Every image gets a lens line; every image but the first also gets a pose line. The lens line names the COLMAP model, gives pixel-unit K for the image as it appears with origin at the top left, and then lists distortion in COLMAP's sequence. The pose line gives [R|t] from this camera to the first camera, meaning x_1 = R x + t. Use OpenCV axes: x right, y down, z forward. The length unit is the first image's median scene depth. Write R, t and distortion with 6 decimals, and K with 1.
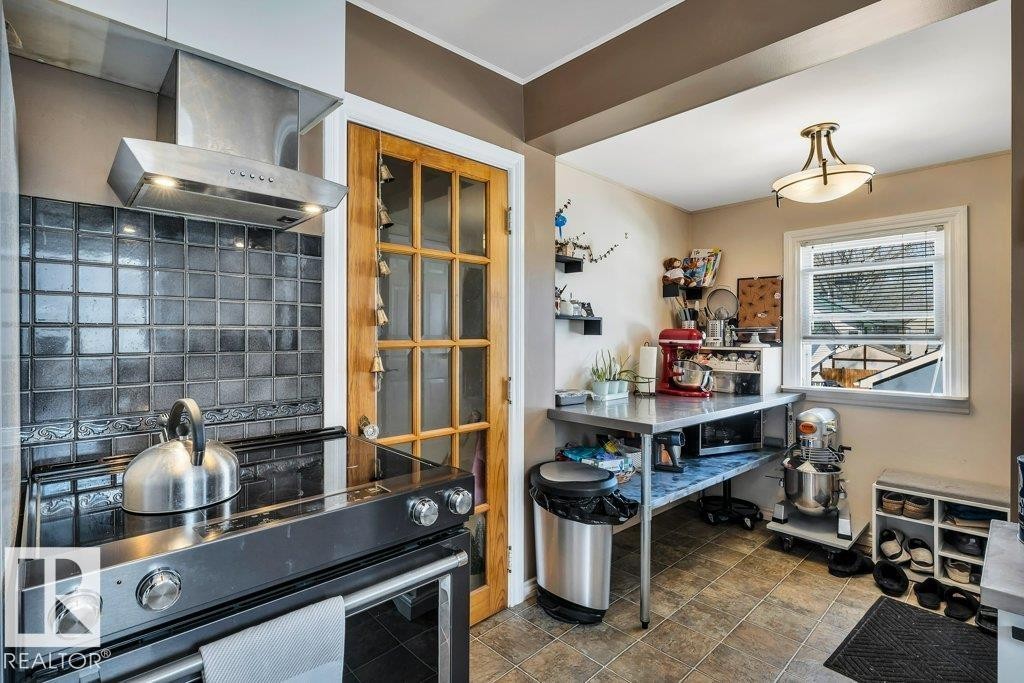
lens RADIAL K [[501.8, 0, 511.9], [0, 501.8, 337.4], [0, 0, 1]] dist [-0.005855, -0.001273]
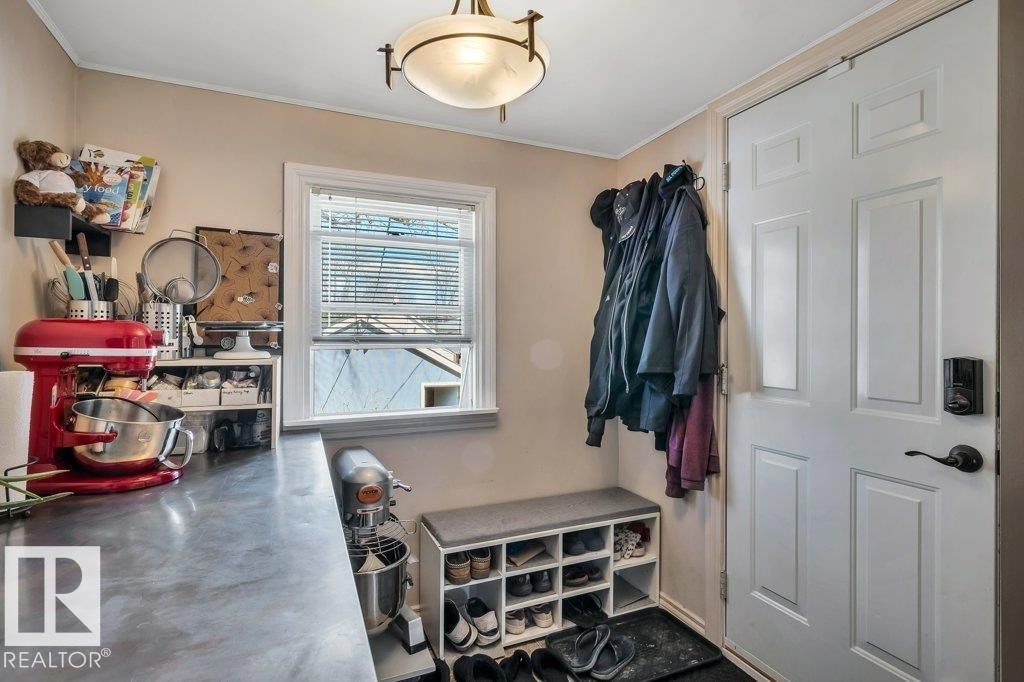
lens RADIAL K [[501.8, 0, 508.6], [0, 501.8, 331.9], [0, 0, 1]] dist [-0.005855, -0.001273]
pose [[0.332374, 0.007060, 0.943121, 0.073720], [-0.005163, 0.999971, -0.005666, -0.006817], [-0.943133, -0.002986, 0.332401, 0.554964]]
